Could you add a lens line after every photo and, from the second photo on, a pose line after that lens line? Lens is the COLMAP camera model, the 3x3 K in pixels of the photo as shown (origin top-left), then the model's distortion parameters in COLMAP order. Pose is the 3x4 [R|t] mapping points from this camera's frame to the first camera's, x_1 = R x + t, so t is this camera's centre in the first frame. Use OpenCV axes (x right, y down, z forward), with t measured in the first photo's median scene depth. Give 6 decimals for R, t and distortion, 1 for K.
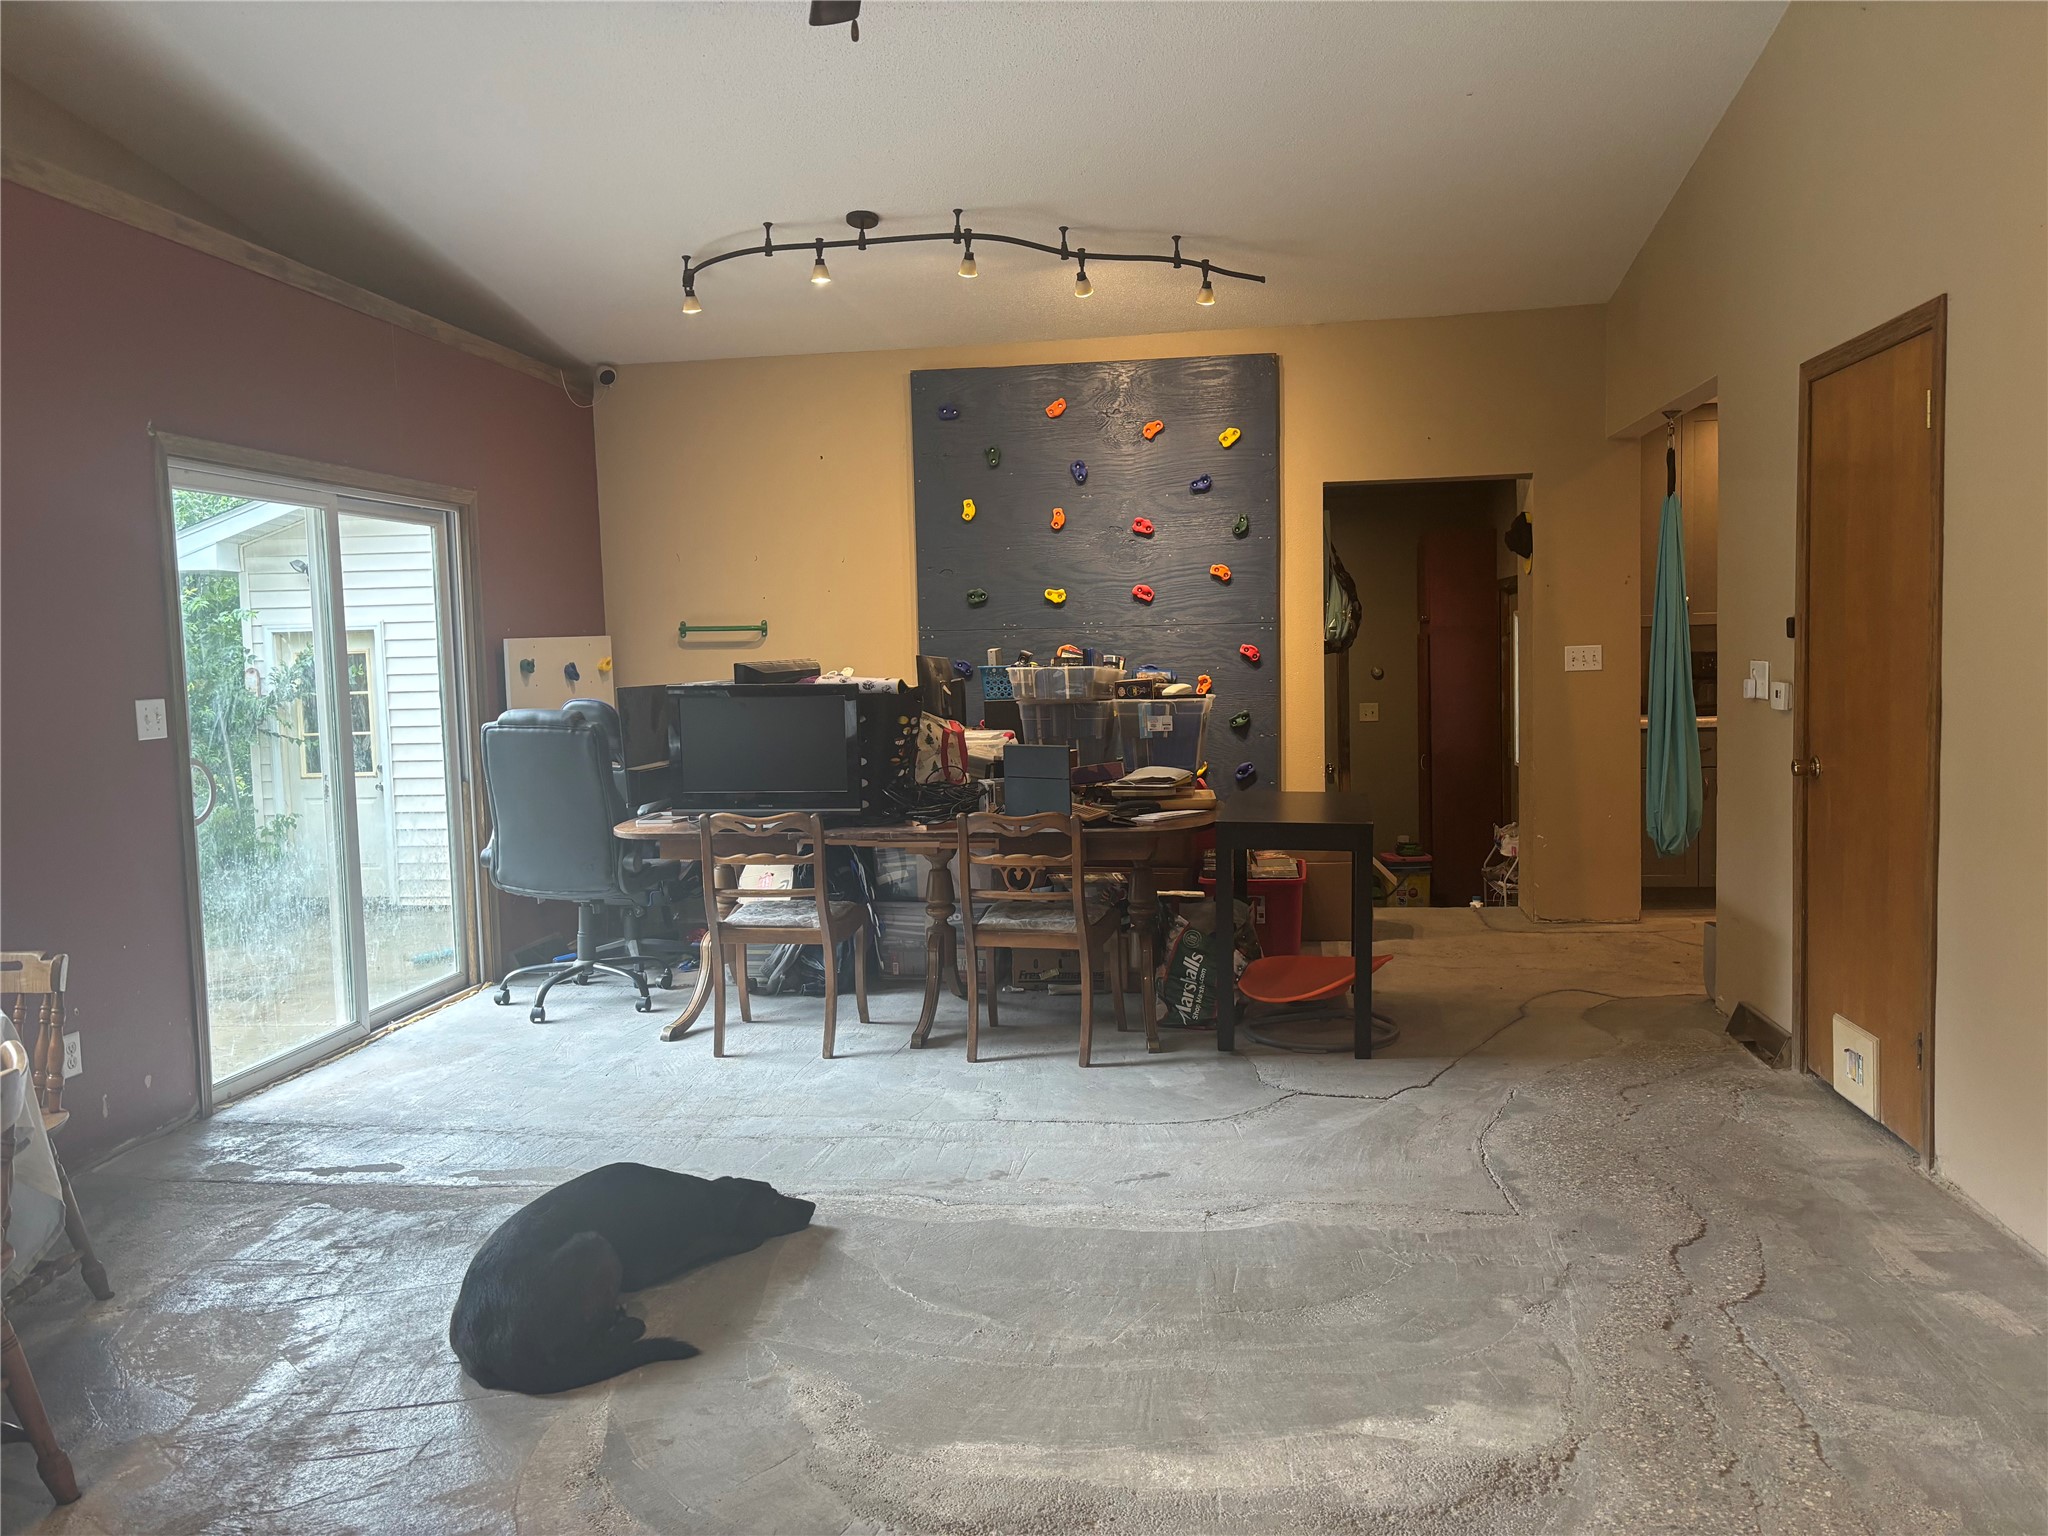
lens RADIAL K [[1533.7, 0, 1024.0], [0, 1533.7, 768.0], [0, 0, 1]] dist [0.059485, -0.058770]
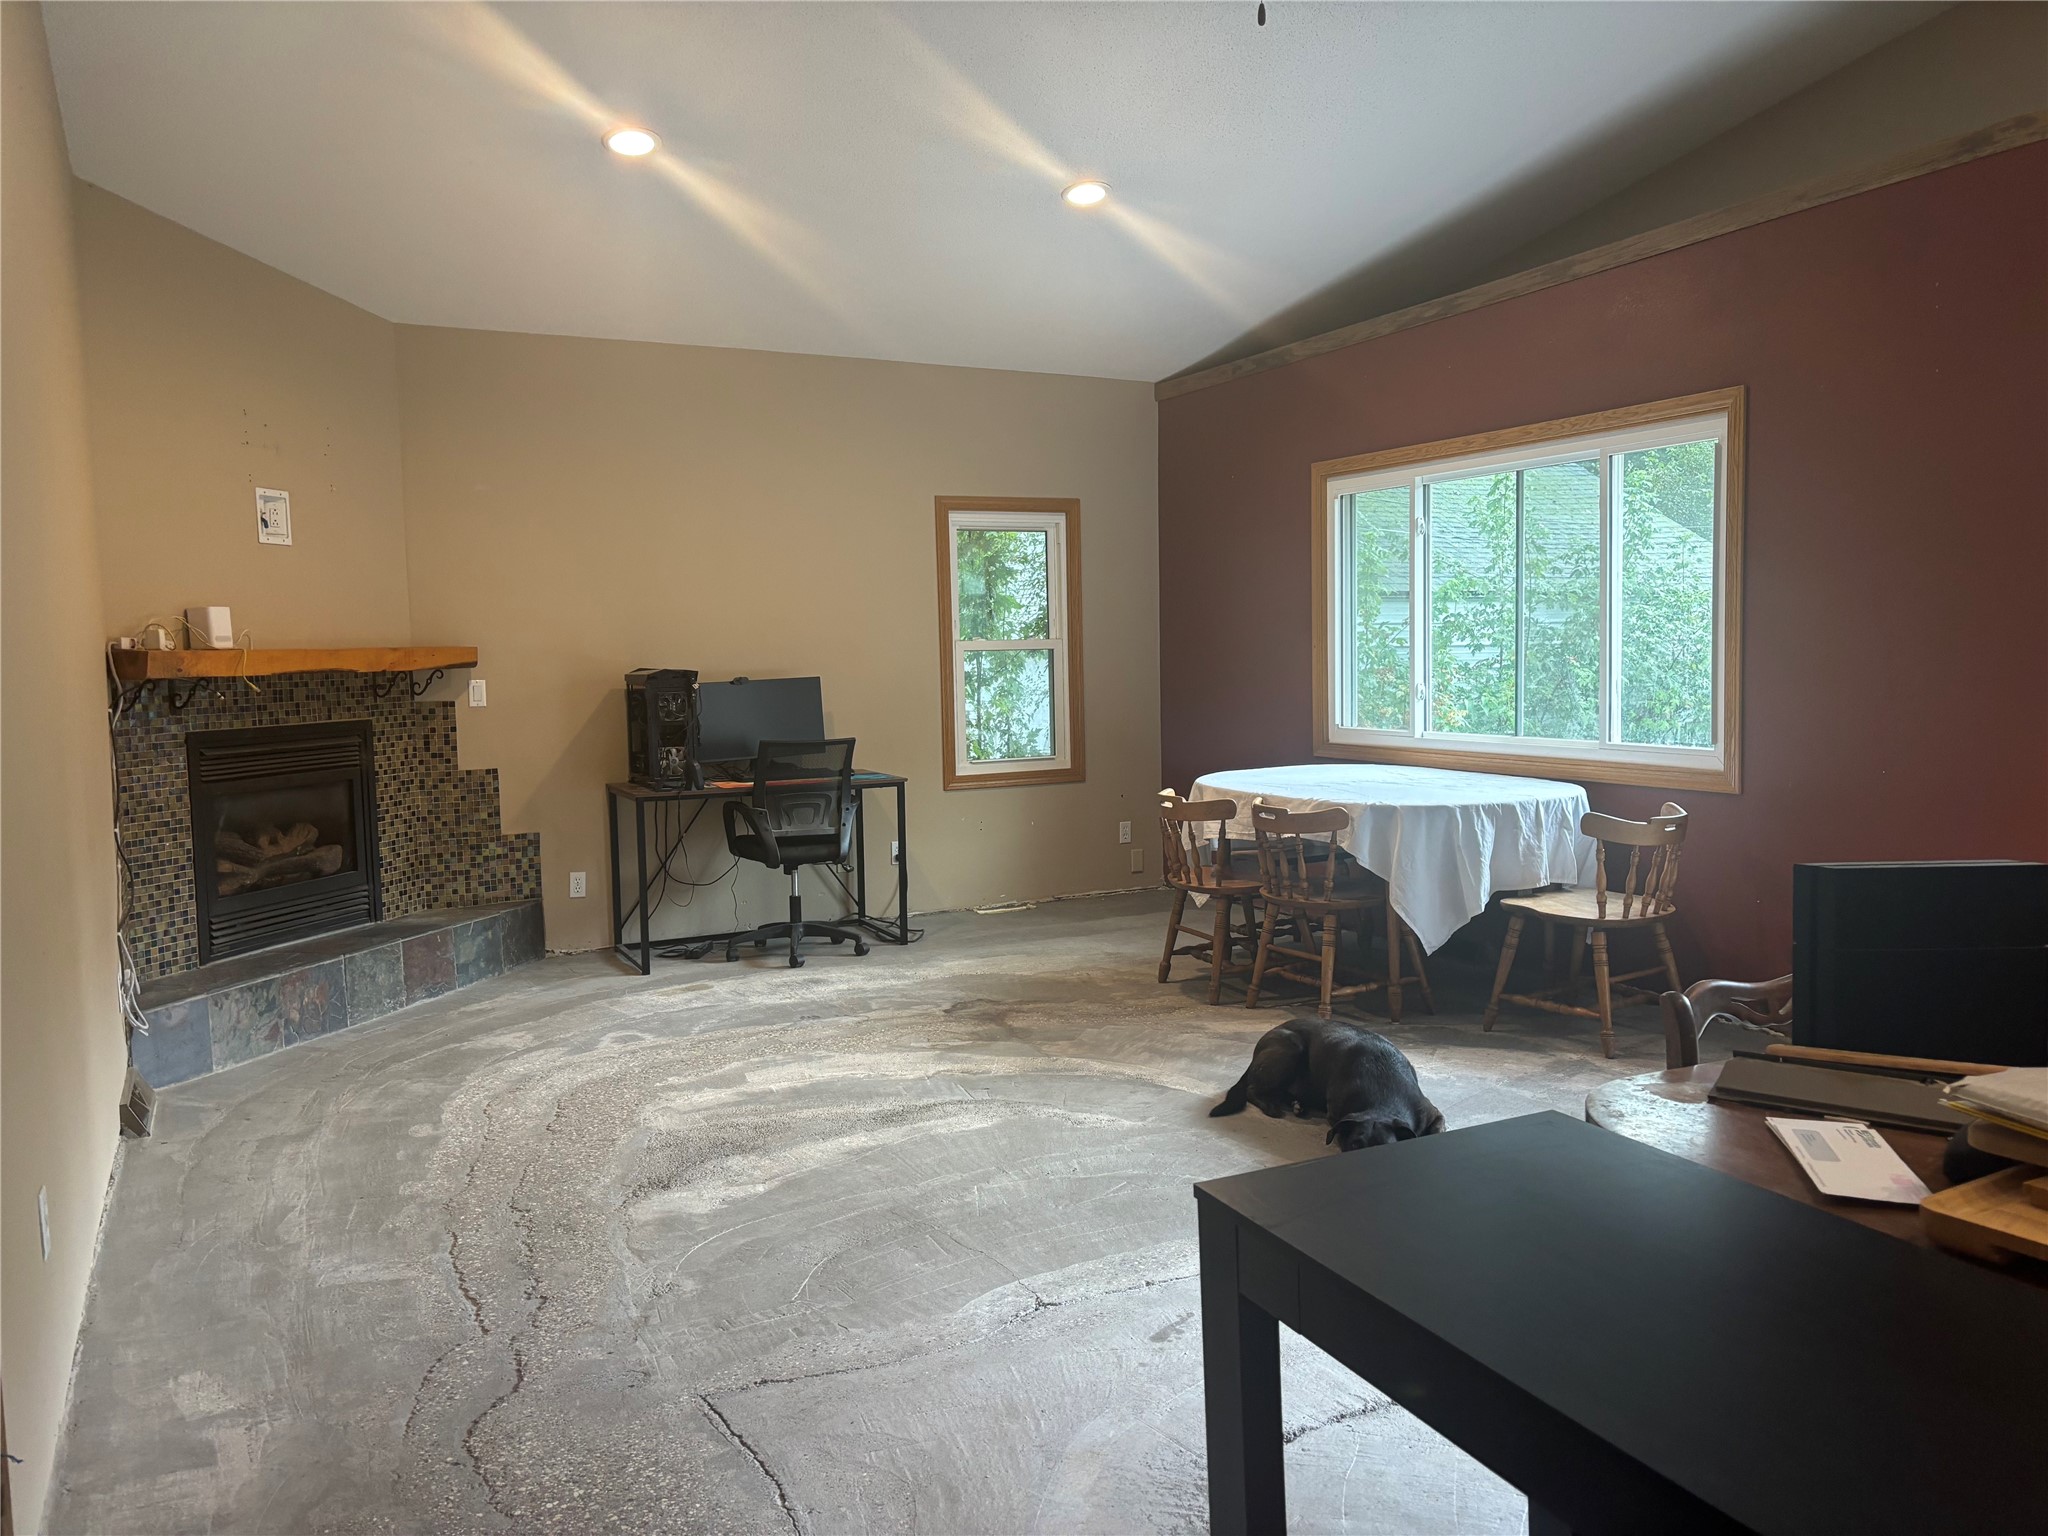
lens RADIAL K [[1533.7, 0, 1024.0], [0, 1533.7, 768.0], [0, 0, 1]] dist [0.059485, -0.058770]
pose [[-0.815538, 0.096349, -0.570626, 0.621115], [0.002569, 0.986636, 0.162921, -0.153291], [0.578698, 0.131402, -0.804887, 1.733362]]
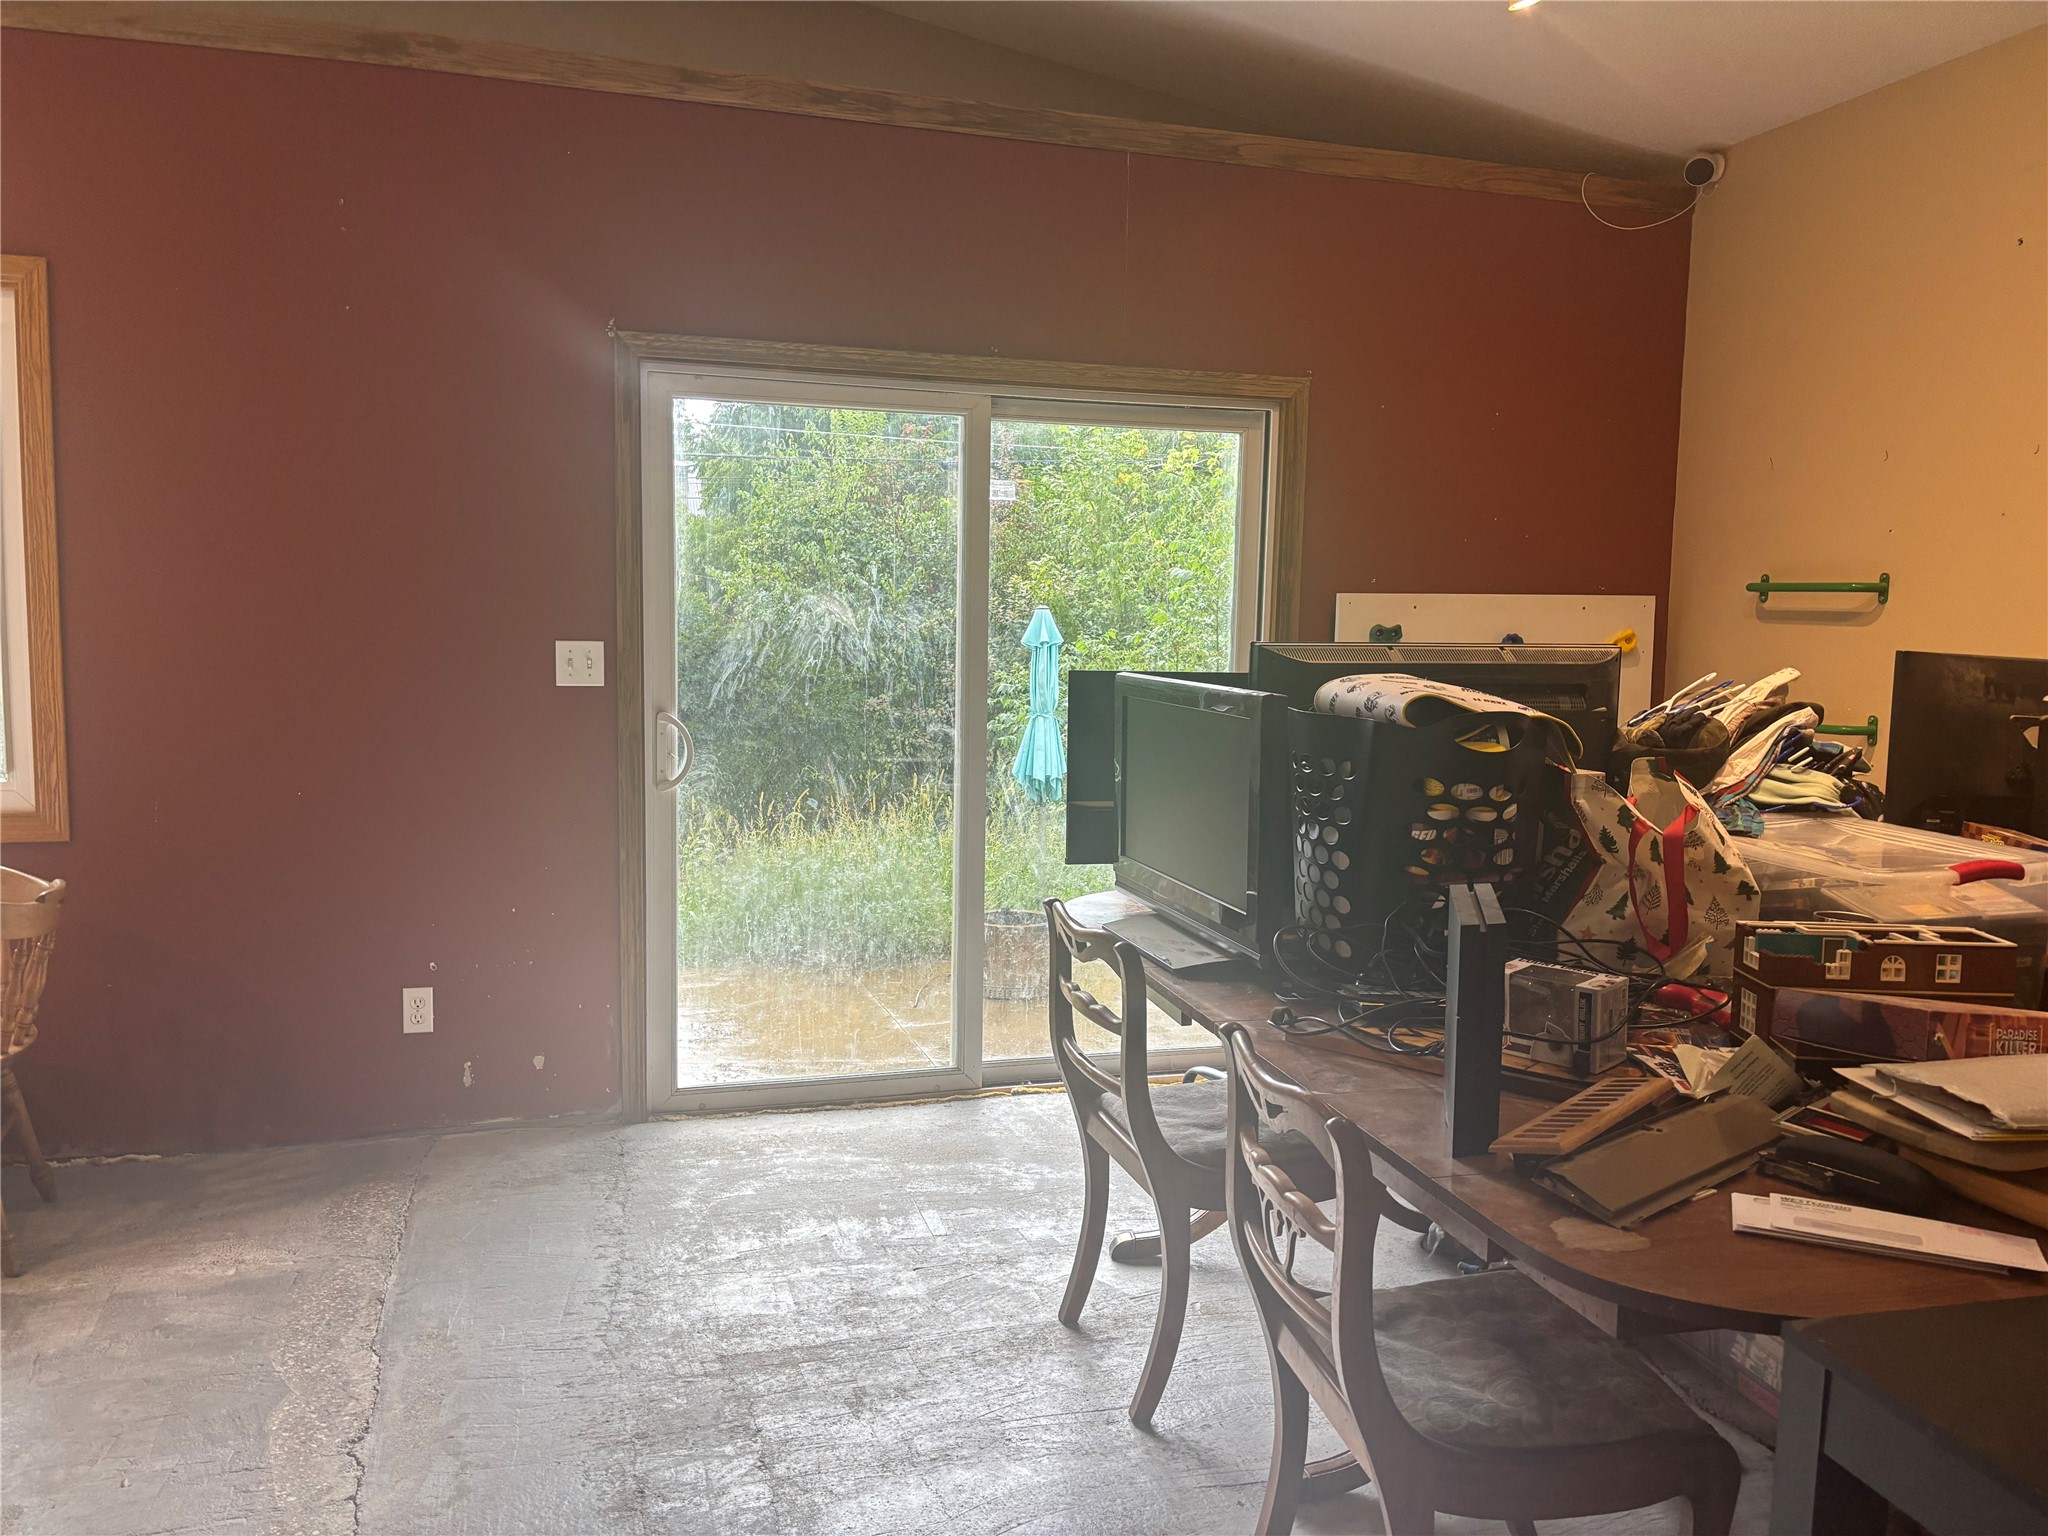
lens RADIAL K [[1533.7, 0, 1024.0], [0, 1533.7, 768.0], [0, 0, 1]] dist [0.059485, -0.058770]
pose [[0.413818, 0.128881, -0.901191, 0.444692], [-0.106851, 0.989962, 0.092511, -0.105277], [0.904067, 0.058010, 0.423435, 1.126492]]
